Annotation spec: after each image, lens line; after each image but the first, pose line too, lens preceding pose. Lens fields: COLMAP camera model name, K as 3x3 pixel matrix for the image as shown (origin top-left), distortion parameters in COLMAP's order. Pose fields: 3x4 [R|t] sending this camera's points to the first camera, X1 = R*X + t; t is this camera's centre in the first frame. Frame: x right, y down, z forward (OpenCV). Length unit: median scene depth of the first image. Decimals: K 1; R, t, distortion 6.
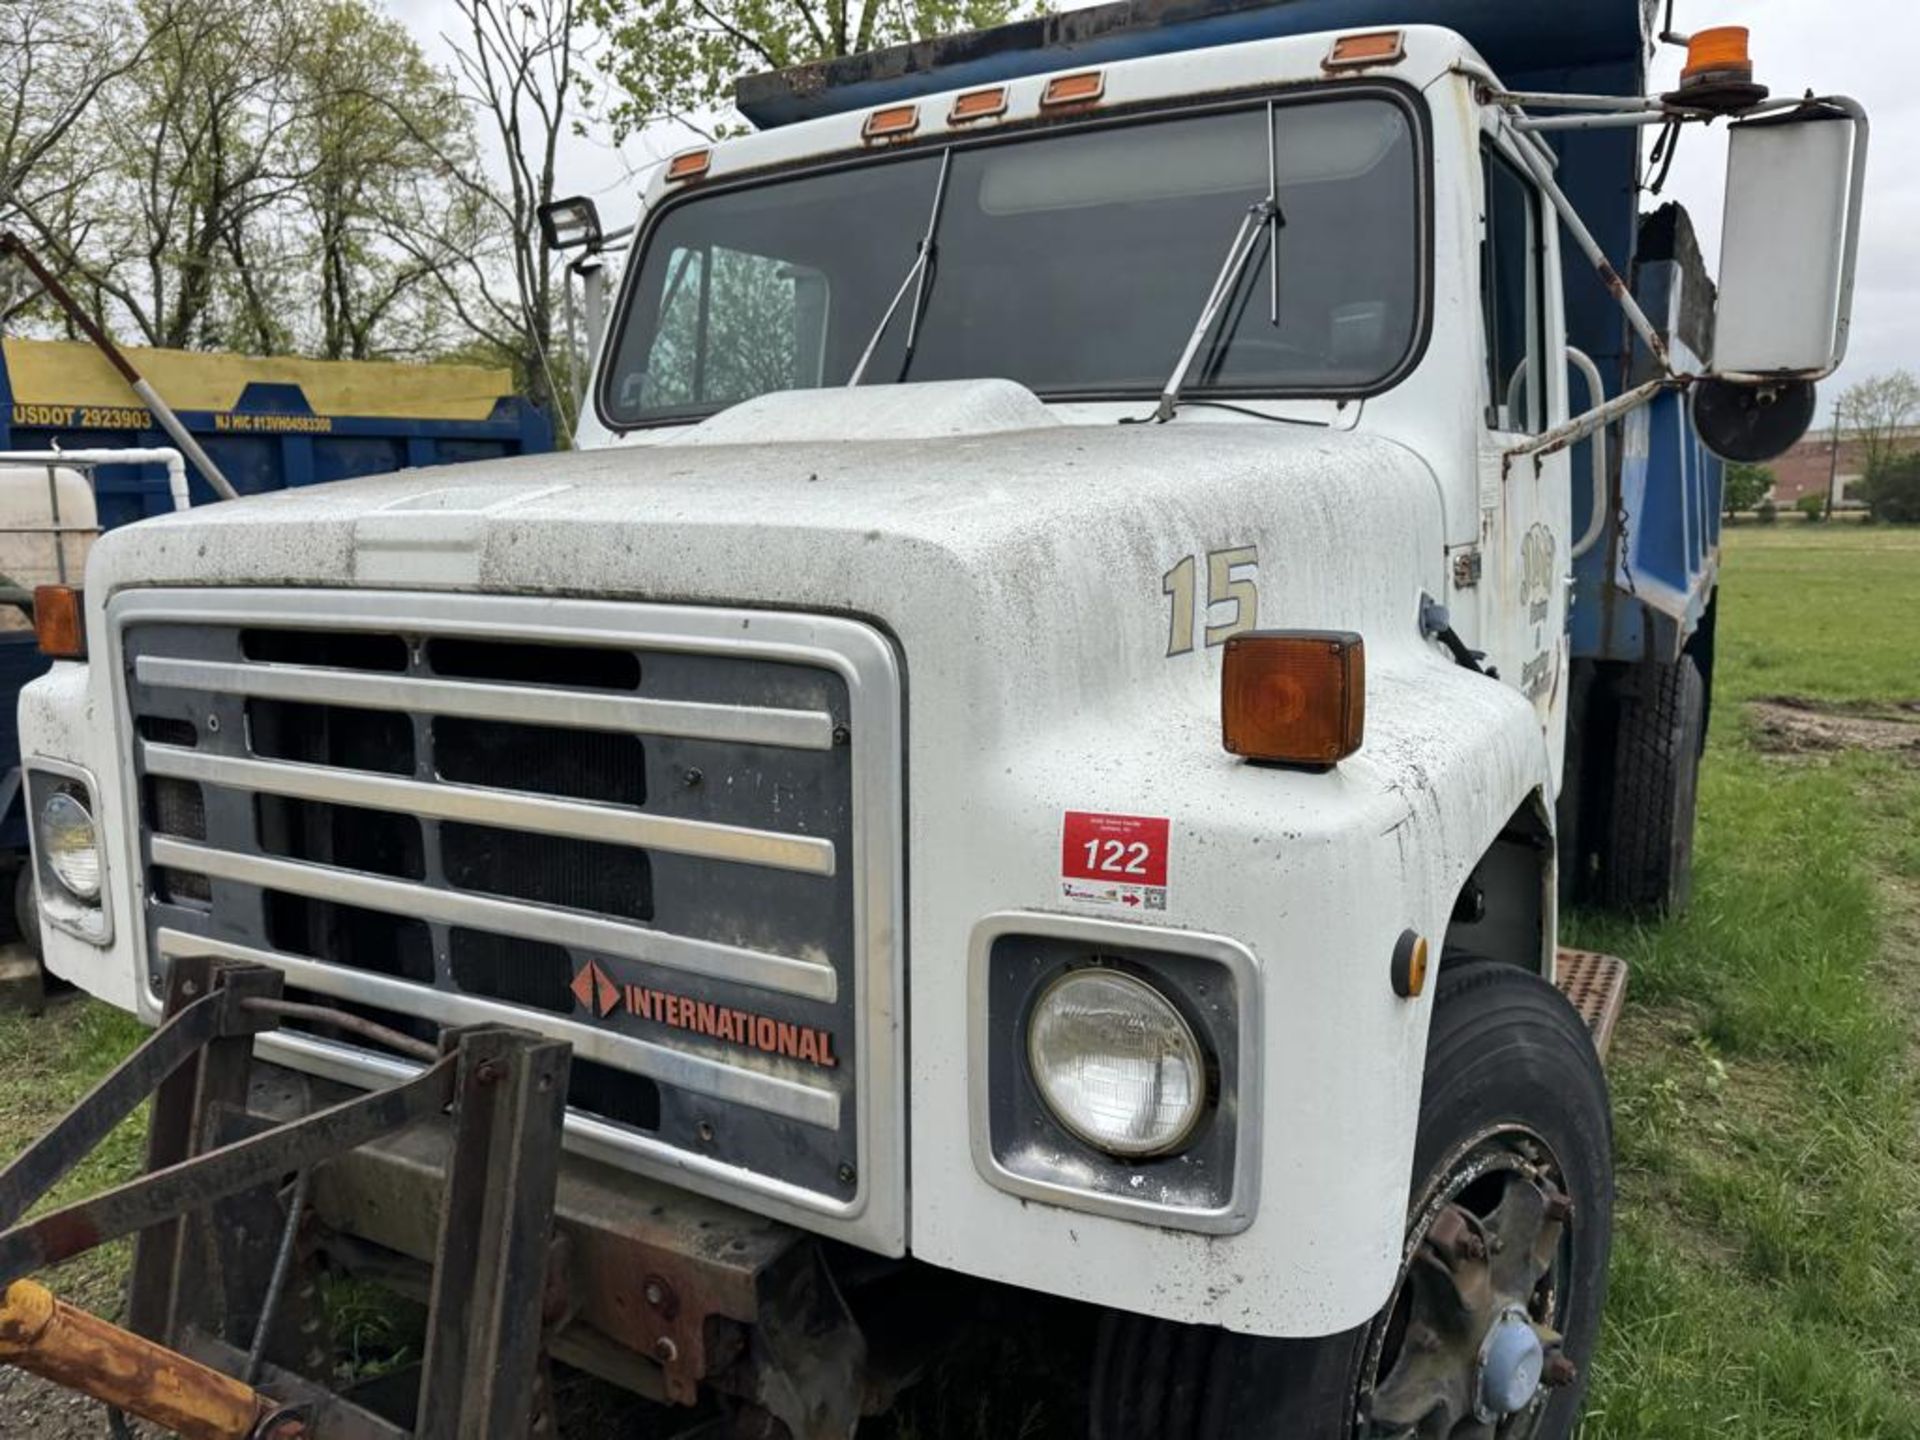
lens RADIAL K [[1346.3, 0, 953.5], [0, 1346.3, 719.4], [0, 0, 1]] dist [0.070782, -0.084742]
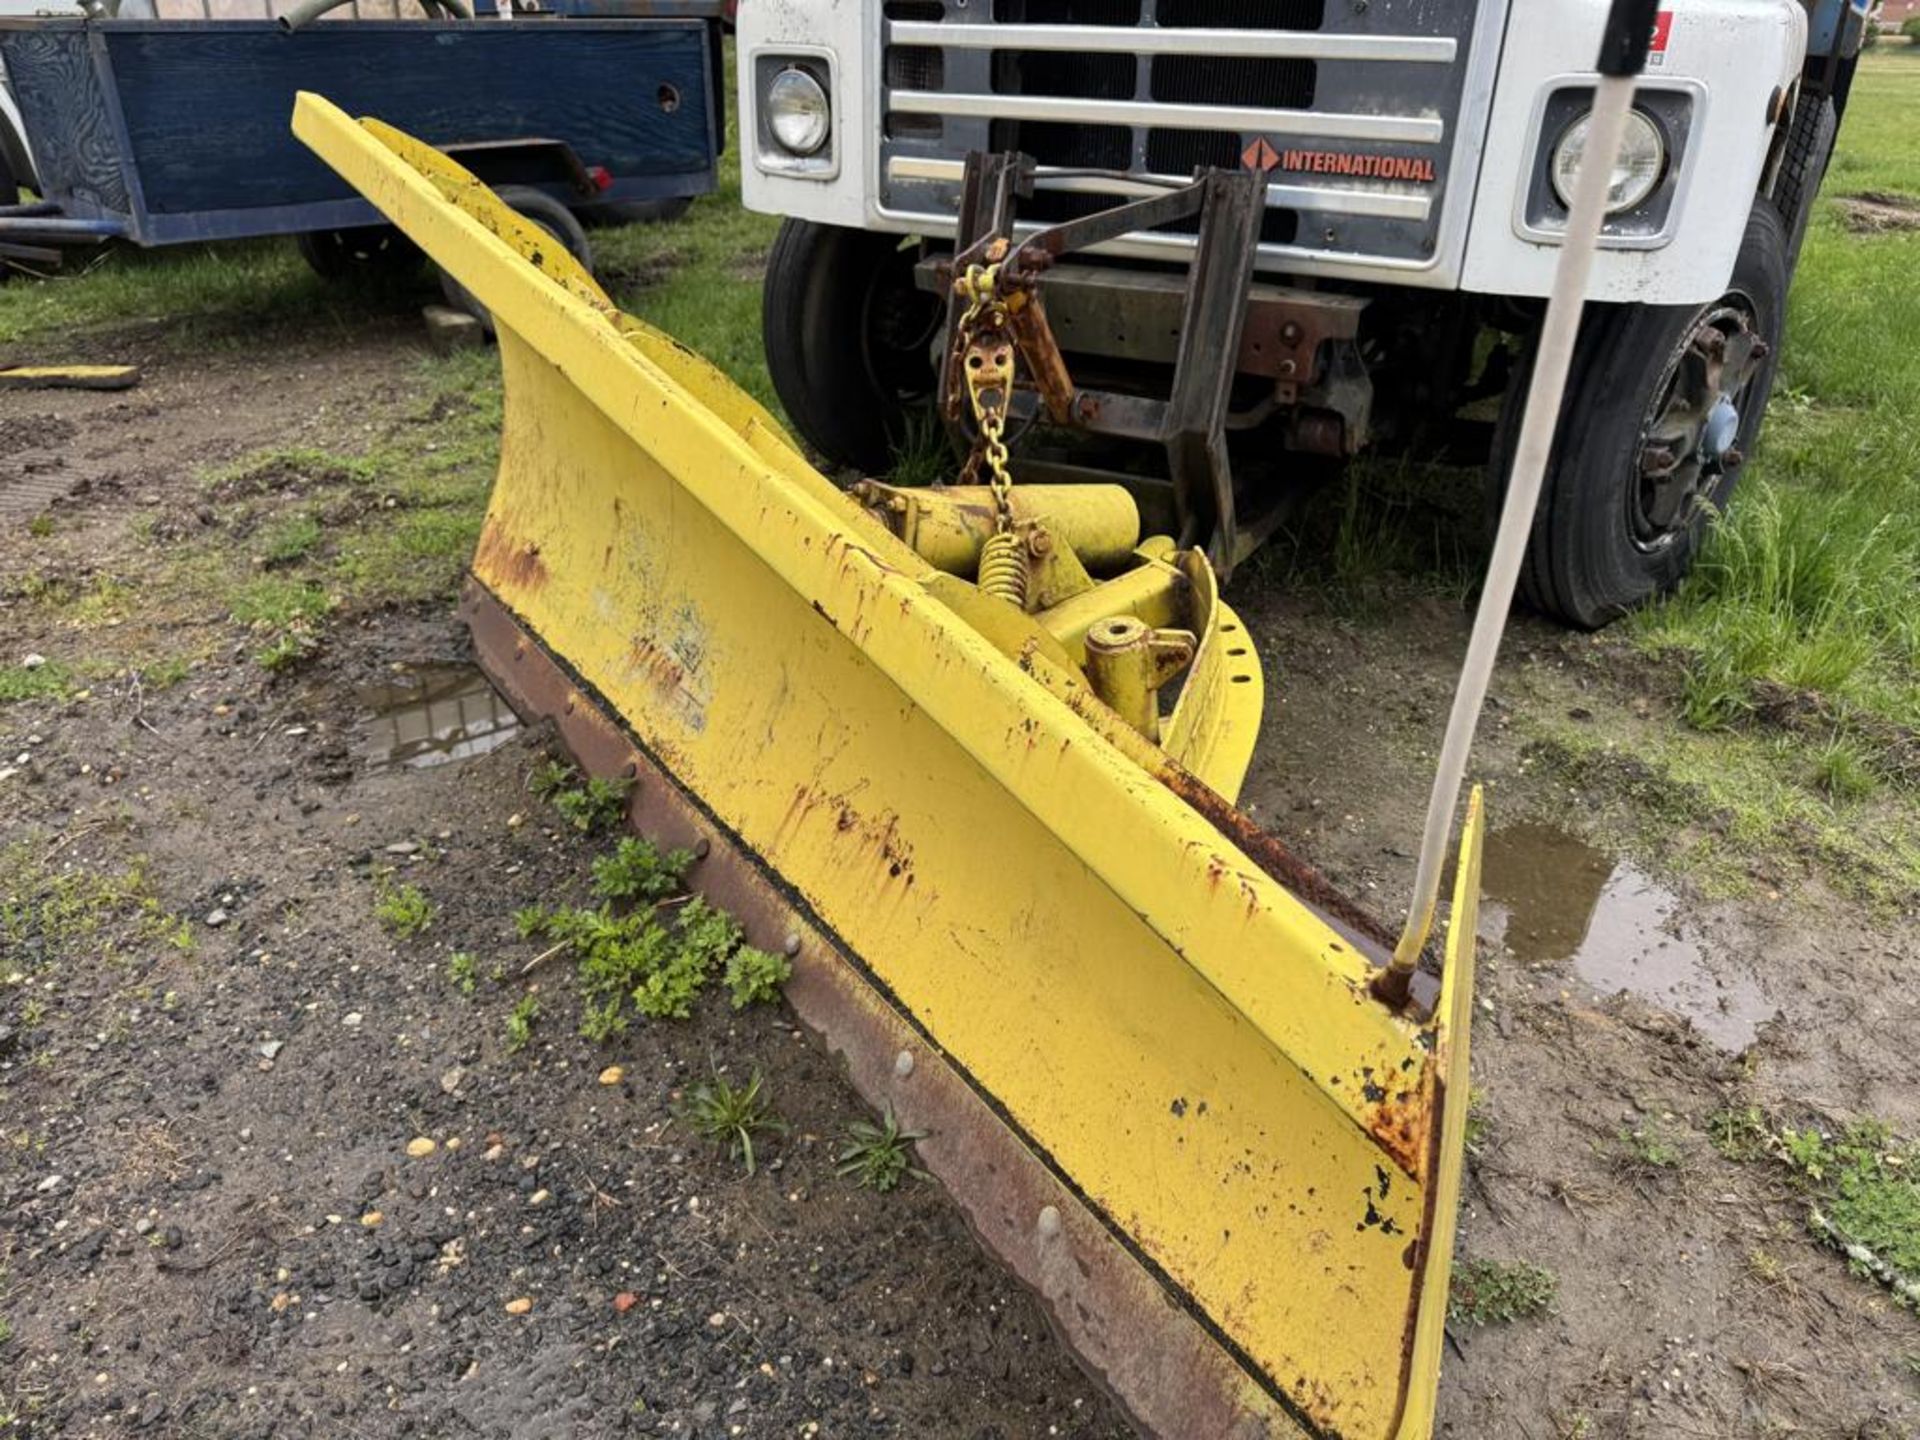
lens RADIAL K [[1346.3, 0, 985.8], [0, 1346.3, 722.1], [0, 0, 1]] dist [0.070782, -0.084742]
pose [[0.999567, 0.020300, 0.021300, -0.492993], [-0.026098, 0.945975, 0.323187, 0.254920], [-0.013589, -0.323603, 0.946095, -0.668273]]
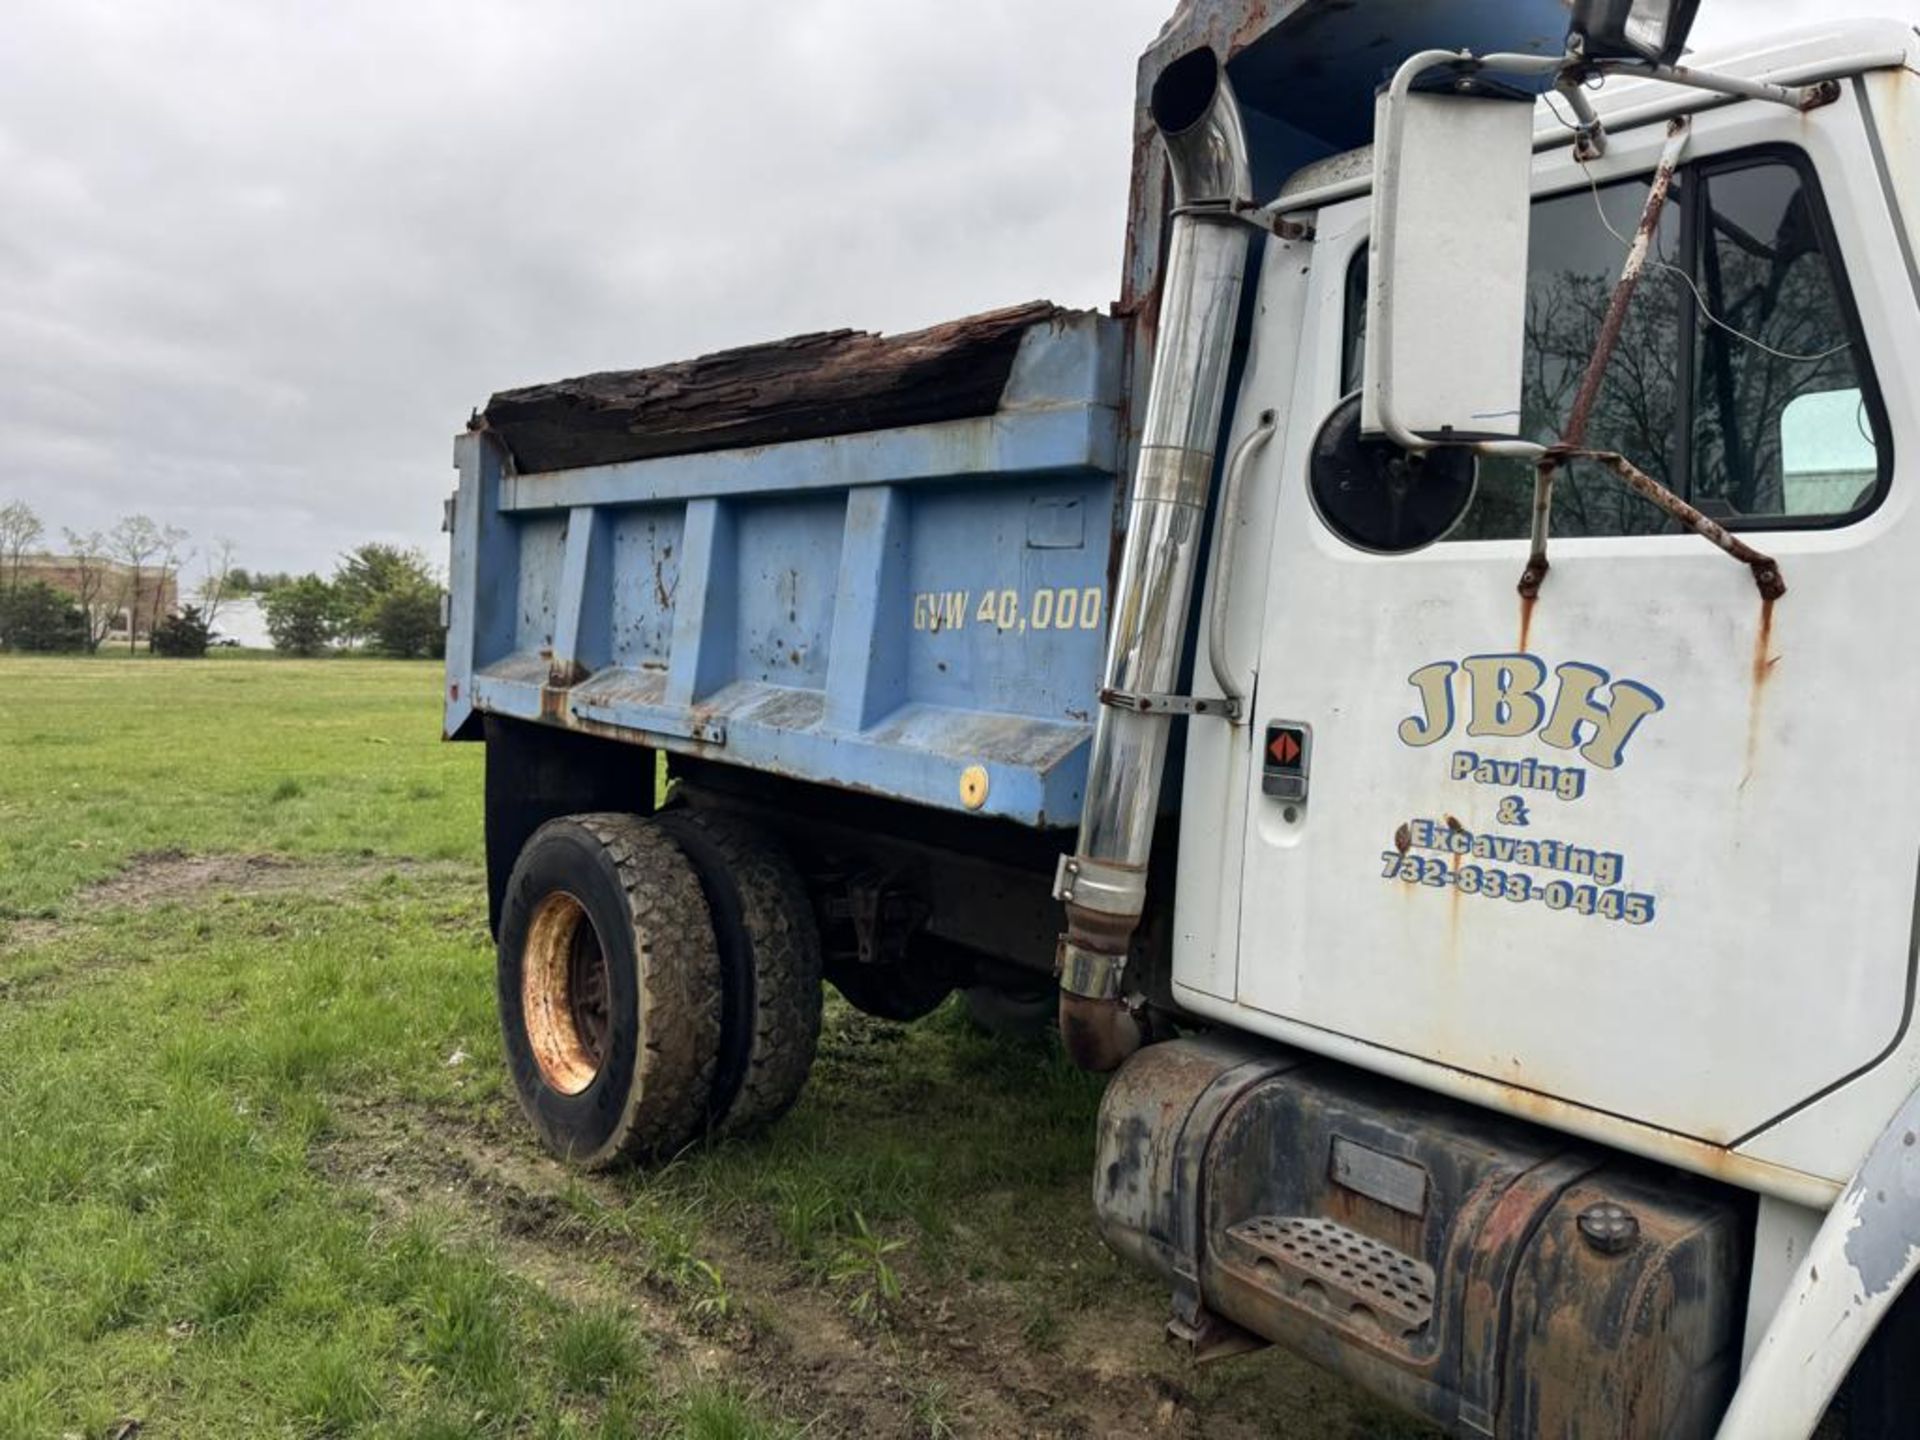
lens RADIAL K [[1346.3, 0, 979.7], [0, 1346.3, 722.1], [0, 0, 1]] dist [0.070782, -0.084742]
pose [[0.320188, -0.030472, 0.946864, -1.356494], [0.116659, 0.993144, -0.007488, -0.254488], [-0.940144, 0.112858, 0.321547, 1.862733]]
